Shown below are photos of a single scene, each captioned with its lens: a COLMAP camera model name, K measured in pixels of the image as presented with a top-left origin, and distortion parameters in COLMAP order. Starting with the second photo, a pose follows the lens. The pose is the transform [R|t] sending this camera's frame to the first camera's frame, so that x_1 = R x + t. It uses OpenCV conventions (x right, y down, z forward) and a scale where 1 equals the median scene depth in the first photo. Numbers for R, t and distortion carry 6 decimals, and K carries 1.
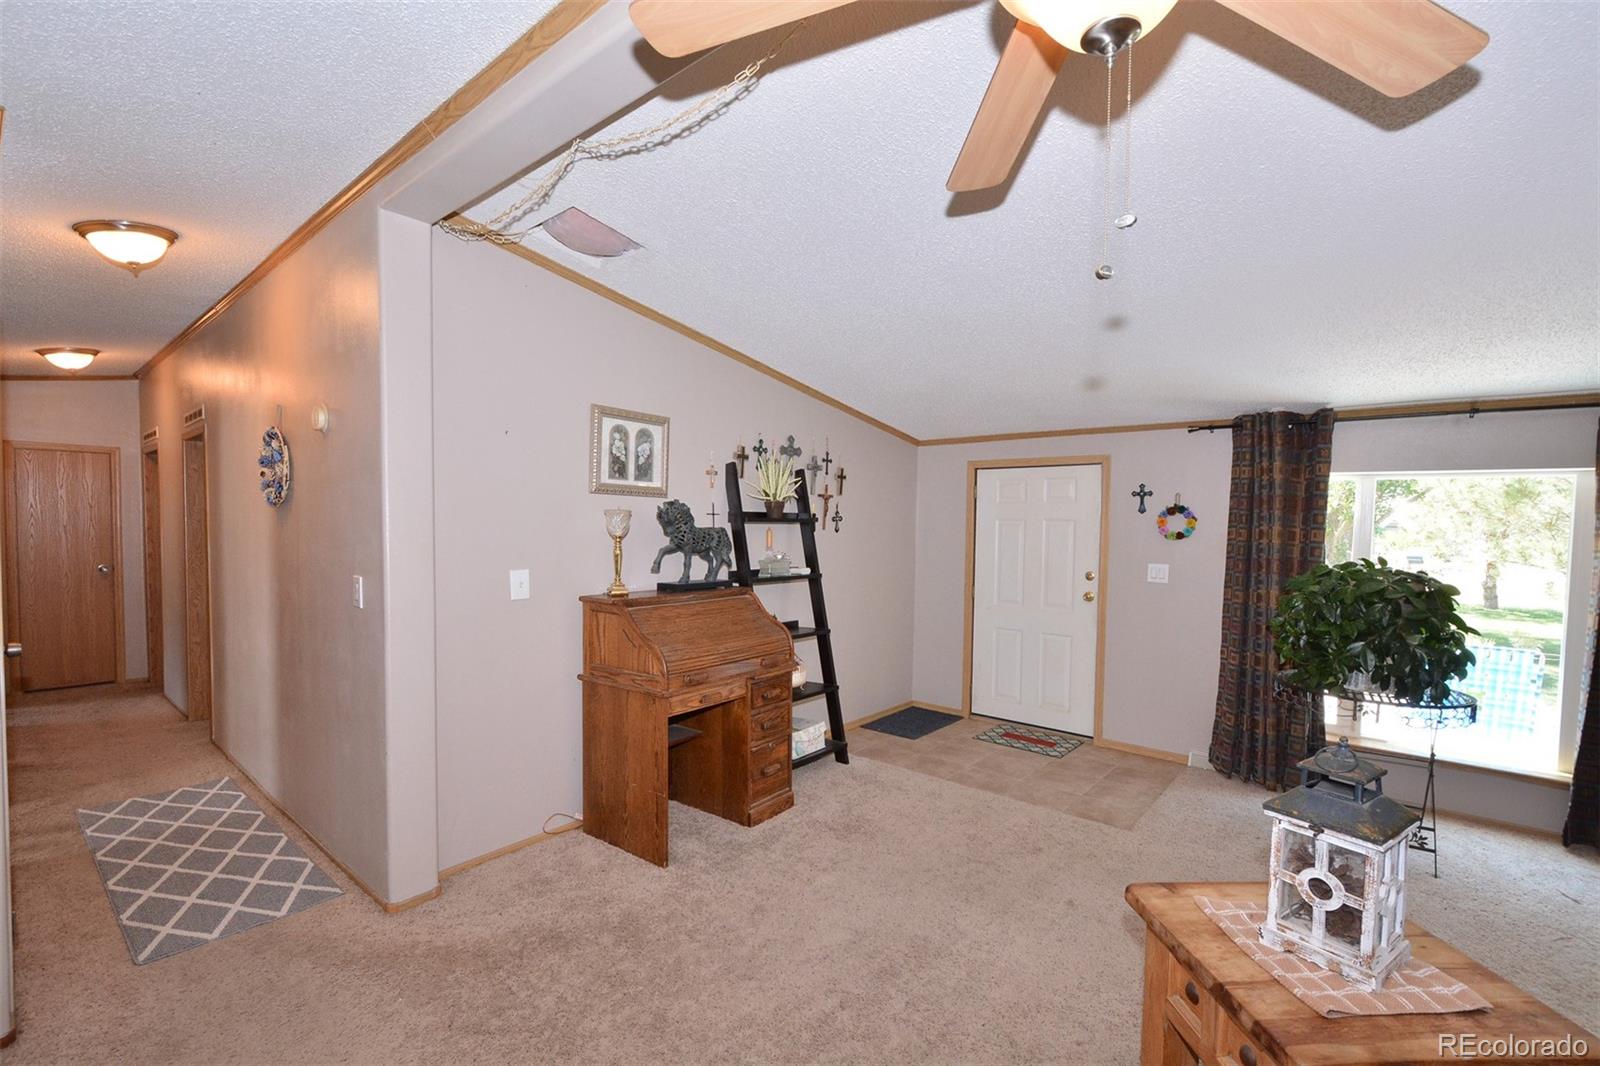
lens RADIAL K [[699.8, 0, 794.8], [0, 699.8, 550.3], [0, 0, 1]] dist [0.002350, -0.003822]
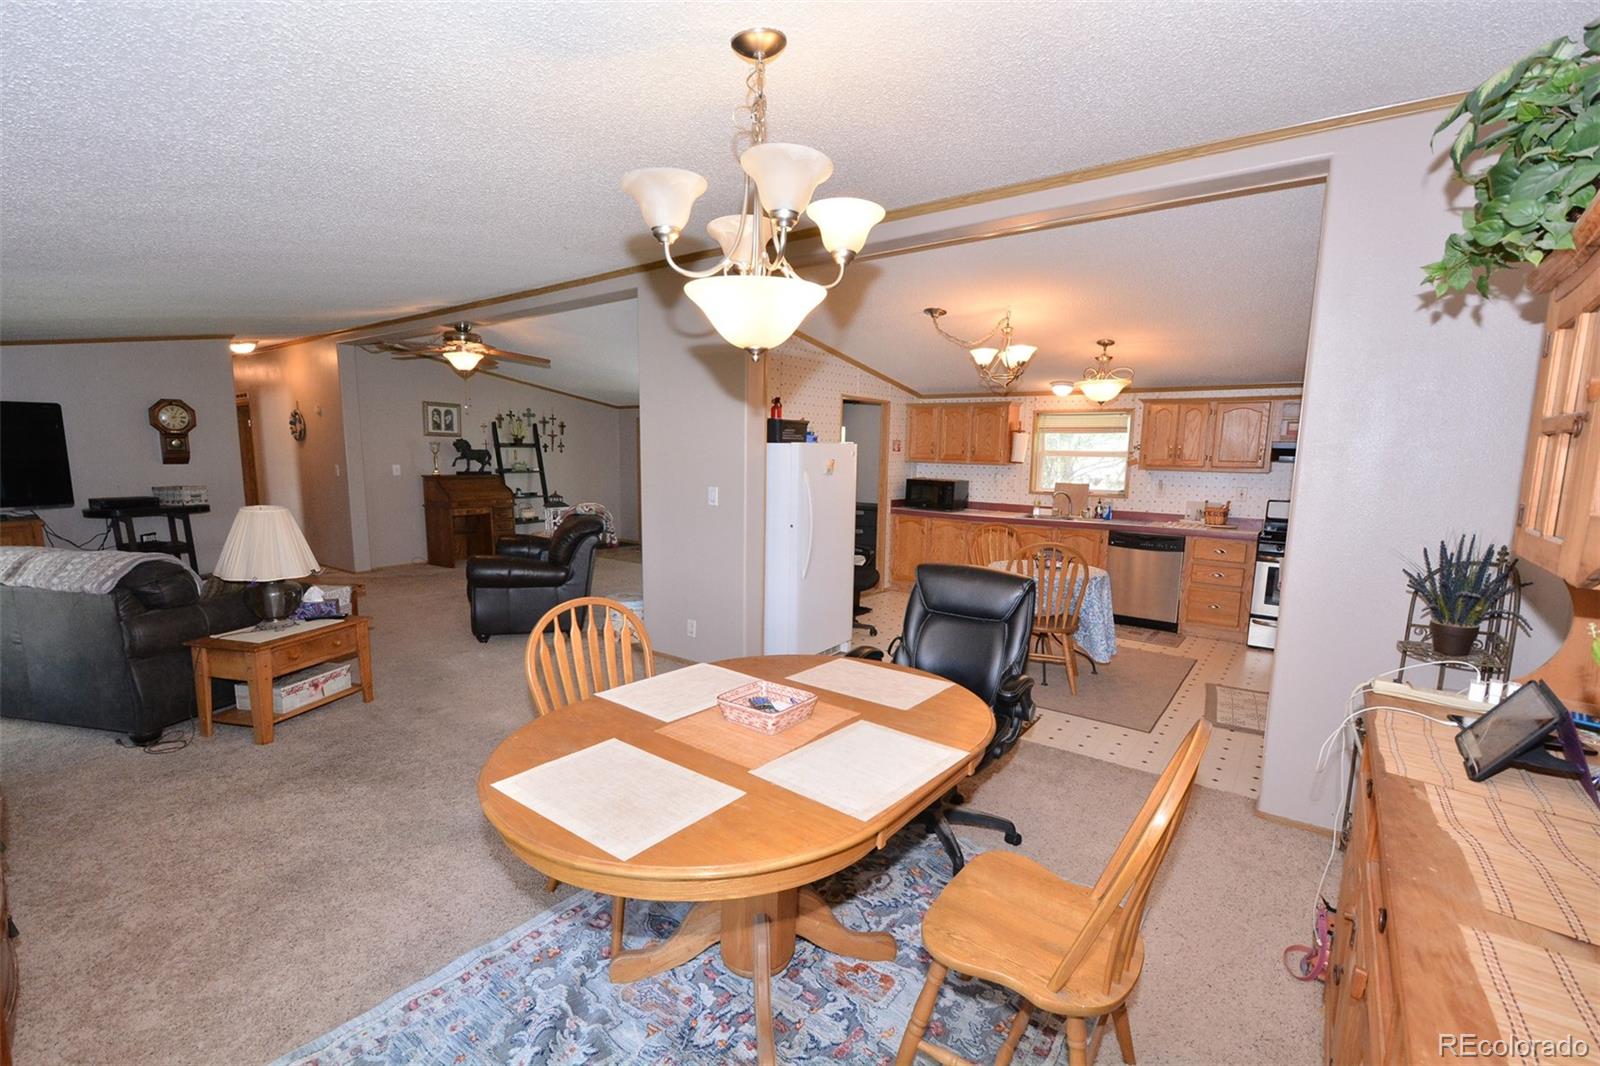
lens RADIAL K [[699.8, 0, 794.8], [0, 699.8, 550.3], [0, 0, 1]] dist [0.002350, -0.003822]
pose [[0.996967, -0.008884, 0.077314, 0.742787], [0.001111, 0.994986, 0.100004, 0.072301], [-0.077815, -0.099615, 0.991979, -1.484284]]
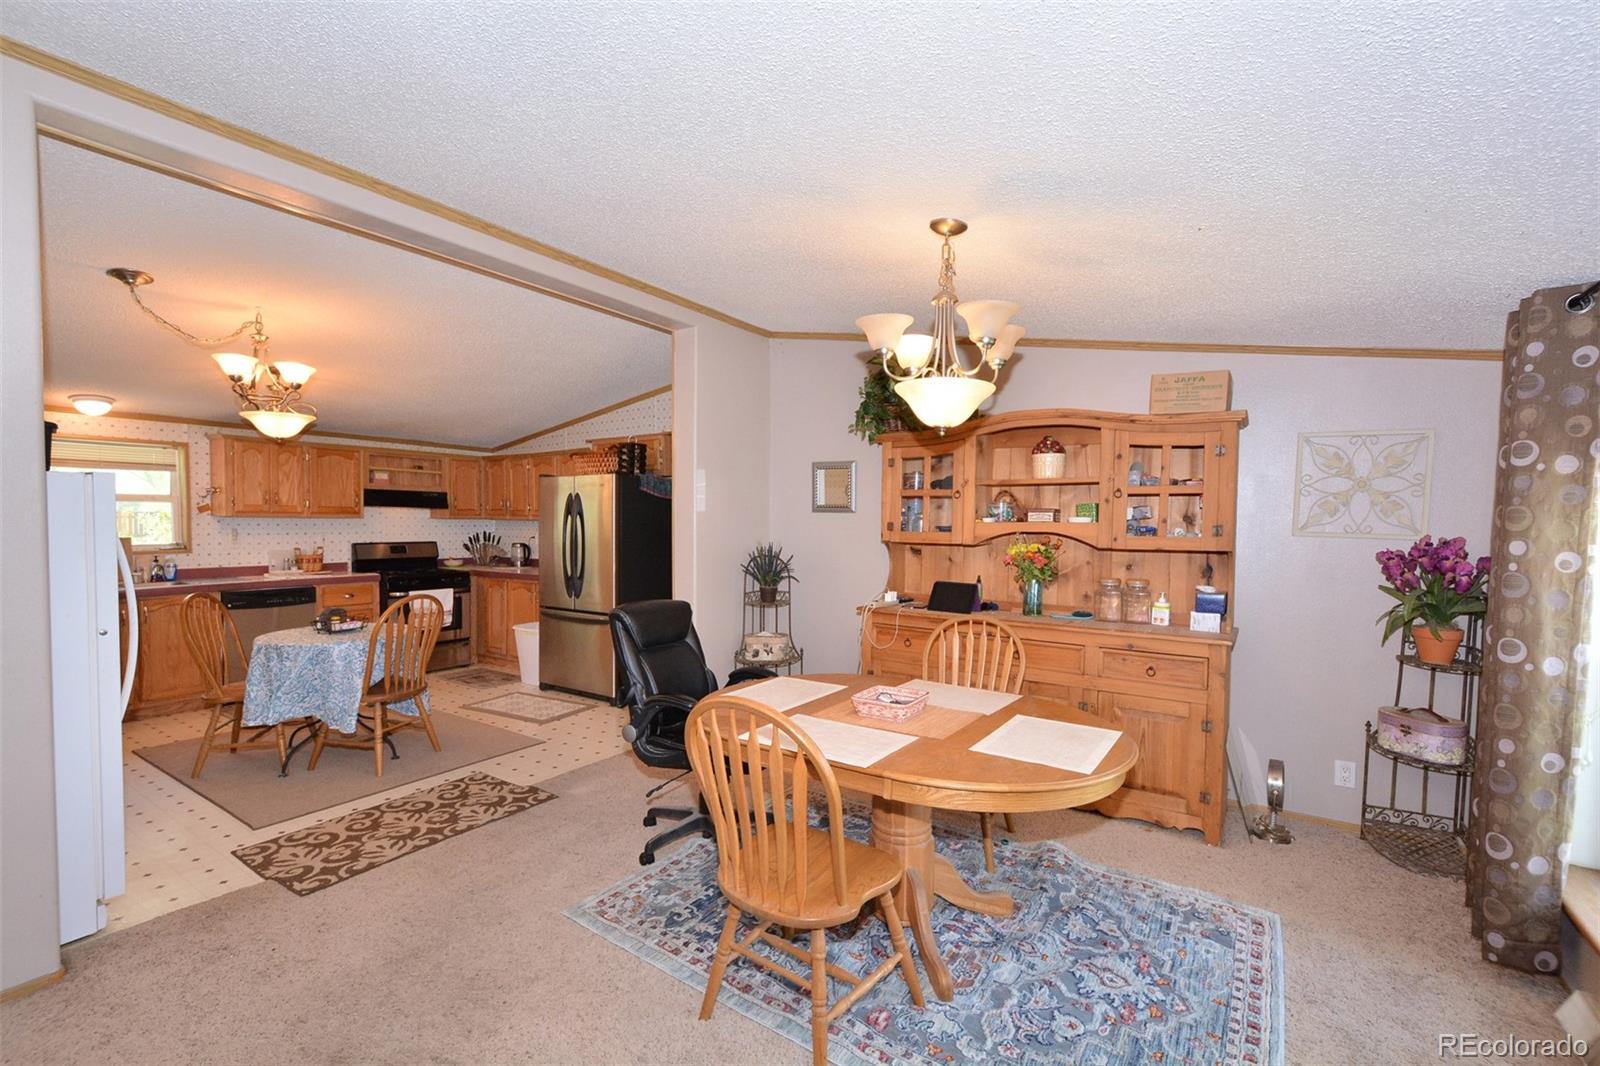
lens RADIAL K [[699.8, 0, 794.8], [0, 699.8, 550.3], [0, 0, 1]] dist [0.002350, -0.003822]
pose [[-0.125074, -0.062155, 0.990199, 0.160407], [0.028497, 0.997399, 0.066207, 0.055615], [-0.991738, 0.036499, -0.122977, -0.834008]]
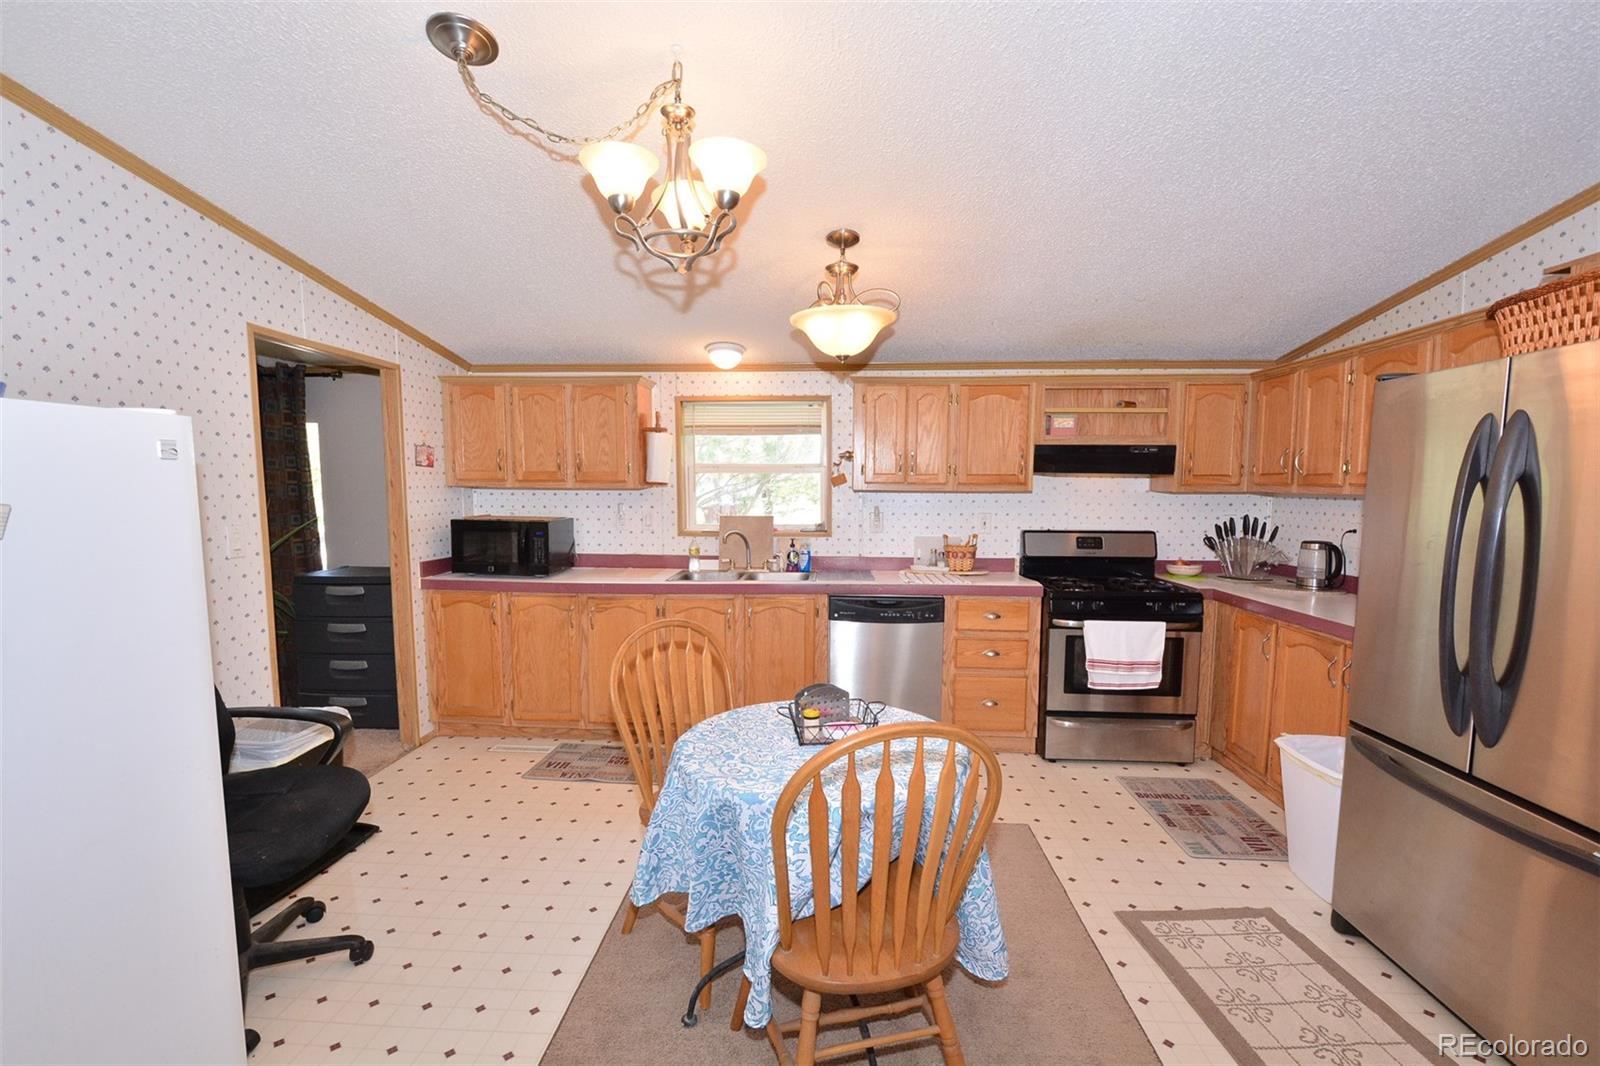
lens RADIAL K [[699.8, 0, 794.8], [0, 699.8, 550.3], [0, 0, 1]] dist [0.002350, -0.003822]
pose [[0.792521, -0.072066, 0.605572, 0.986346], [0.036185, 0.996801, 0.071268, 0.059743], [-0.608770, -0.034568, 0.792593, -0.649186]]
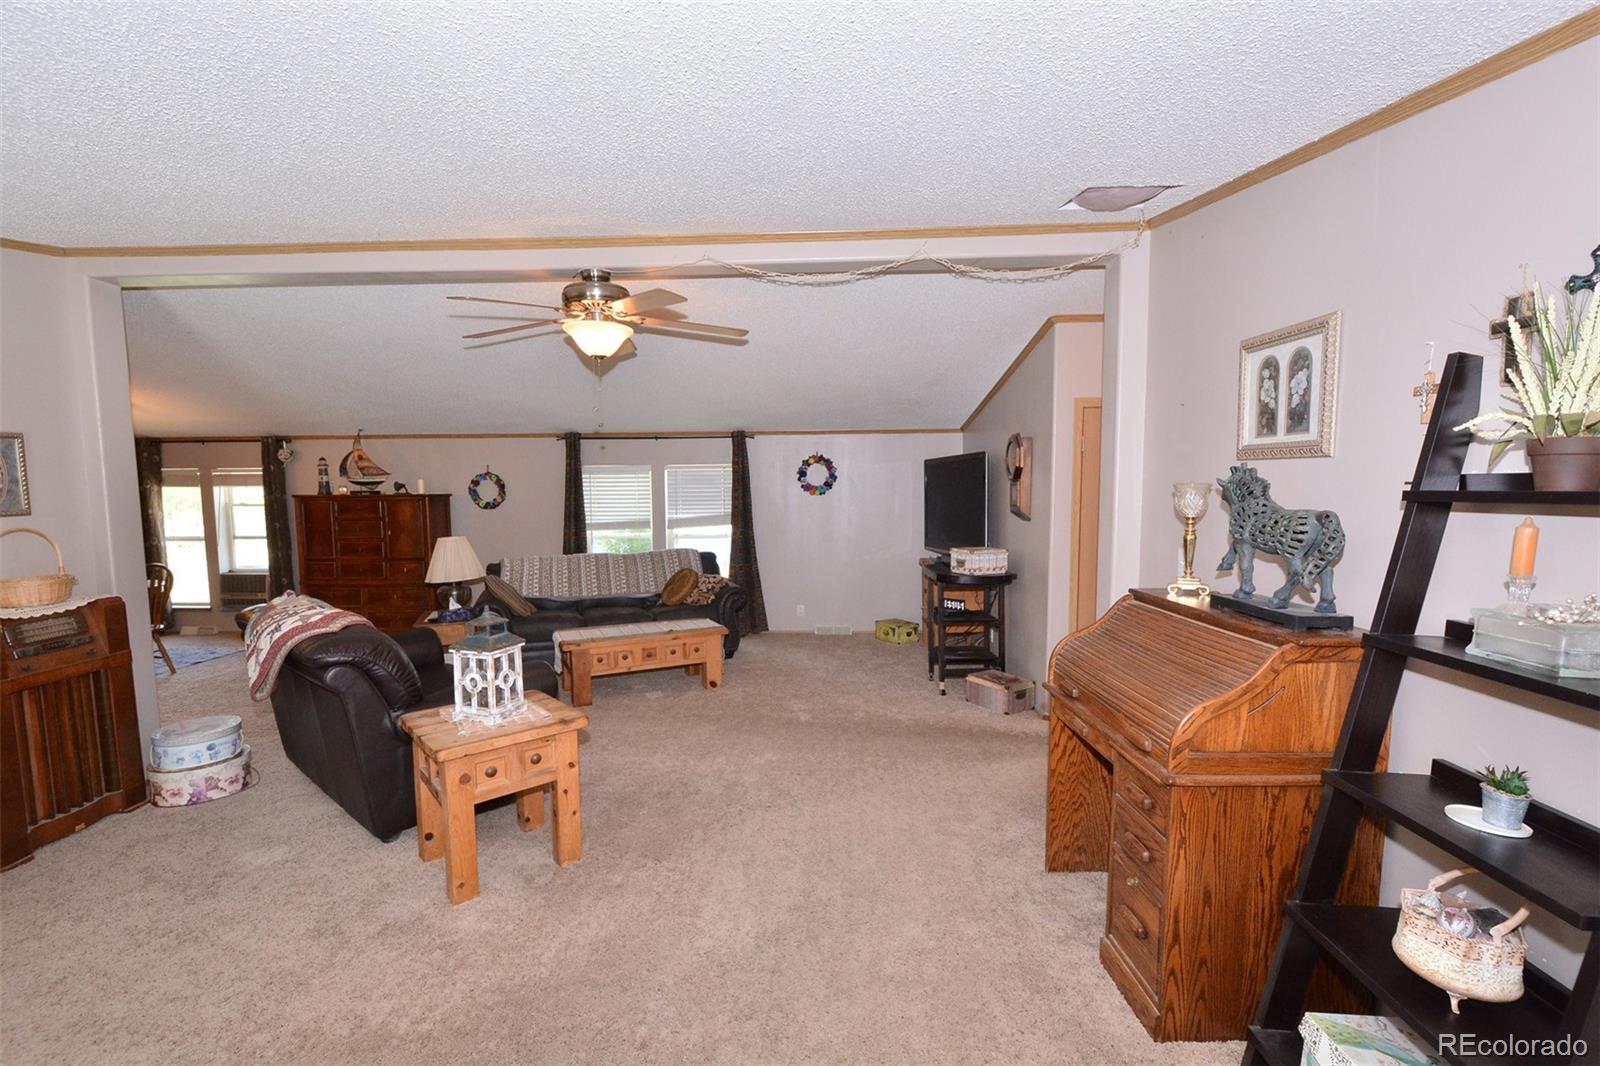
lens RADIAL K [[699.8, 0, 794.8], [0, 699.8, 550.3], [0, 0, 1]] dist [0.002350, -0.003822]
pose [[-0.771799, 0.052416, -0.633703, 0.495710], [-0.026205, 0.993128, 0.114062, -0.051620], [0.635327, 0.104639, -0.765122, 1.128347]]
